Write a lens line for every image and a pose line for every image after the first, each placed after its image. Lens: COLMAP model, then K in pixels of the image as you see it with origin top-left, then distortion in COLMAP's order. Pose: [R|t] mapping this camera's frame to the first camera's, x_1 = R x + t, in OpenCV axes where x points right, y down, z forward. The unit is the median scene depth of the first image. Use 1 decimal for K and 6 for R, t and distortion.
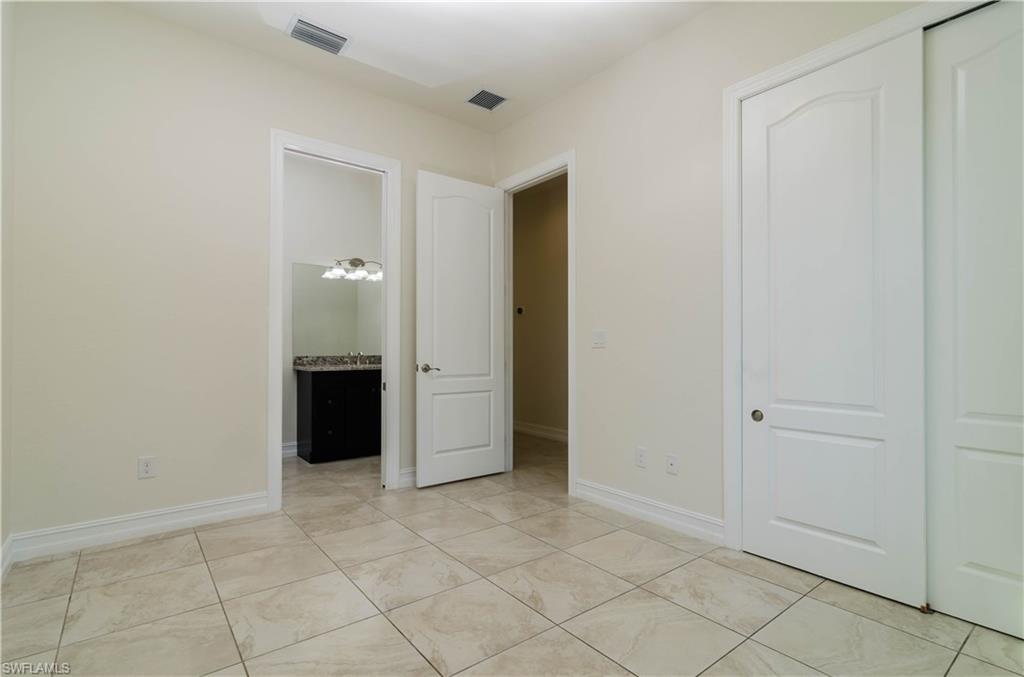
lens RADIAL K [[495.8, 0, 515.9], [0, 495.8, 345.0], [0, 0, 1]] dist [0.001378, 0.000050]
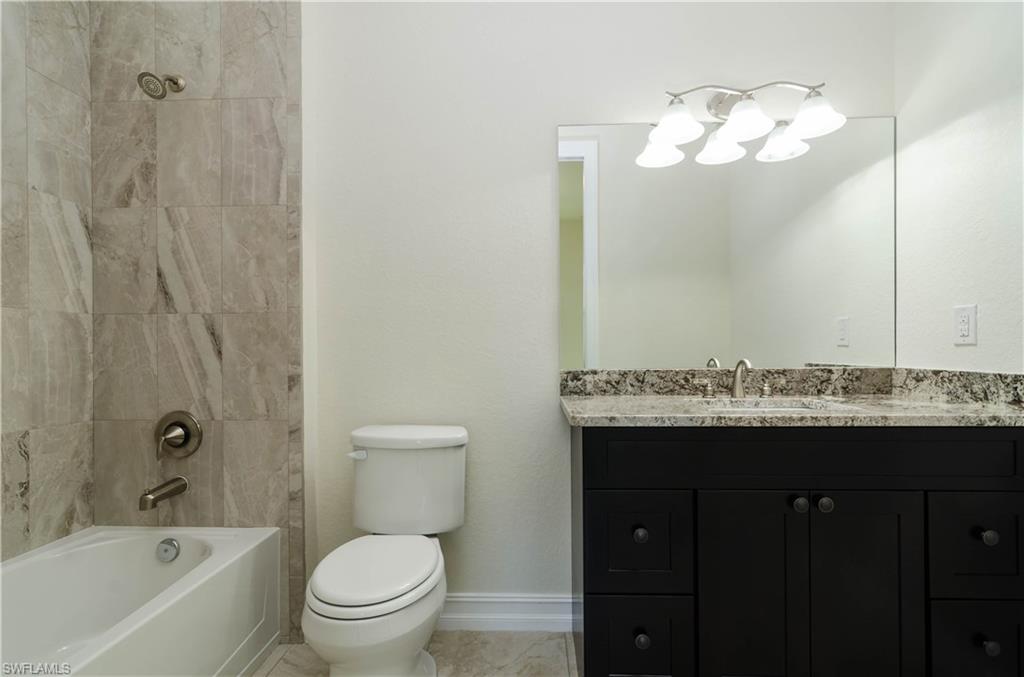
lens RADIAL K [[495.8, 0, 514.0], [0, 495.8, 340.4], [0, 0, 1]] dist [0.001378, 0.000050]
pose [[0.755978, -0.007764, -0.654551, -0.225720], [0.008044, 0.999964, -0.002570, 0.000983], [0.654548, -0.003323, 0.756013, 0.686368]]
